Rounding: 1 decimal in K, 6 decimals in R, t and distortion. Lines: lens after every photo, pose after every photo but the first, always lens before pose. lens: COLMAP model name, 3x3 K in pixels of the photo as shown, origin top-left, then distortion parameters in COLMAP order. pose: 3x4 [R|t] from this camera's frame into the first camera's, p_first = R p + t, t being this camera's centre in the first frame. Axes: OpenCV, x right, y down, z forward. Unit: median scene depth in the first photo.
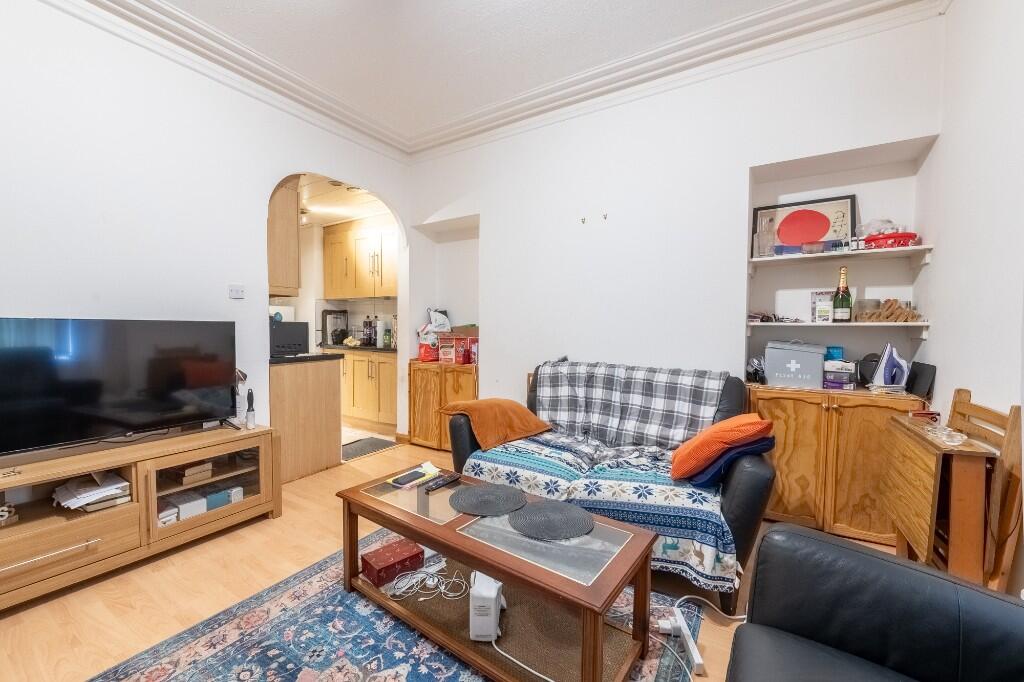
lens RADIAL K [[409.7, 0, 519.8], [0, 409.7, 346.0], [0, 0, 1]] dist [-0.004524, -0.000631]
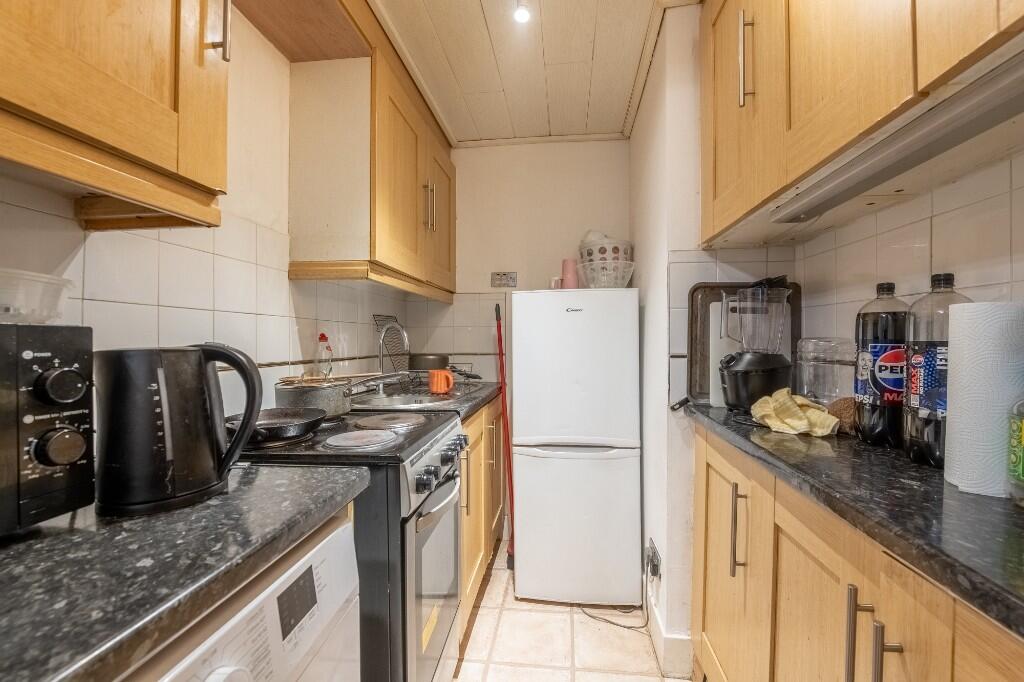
lens RADIAL K [[409.7, 0, 521.5], [0, 409.7, 343.7], [0, 0, 1]] dist [-0.004524, -0.000631]
pose [[0.400024, -0.002351, -0.916502, -0.269289], [-0.035731, 0.999196, -0.018158, -0.038036], [0.915808, 0.040012, 0.399618, 0.780318]]
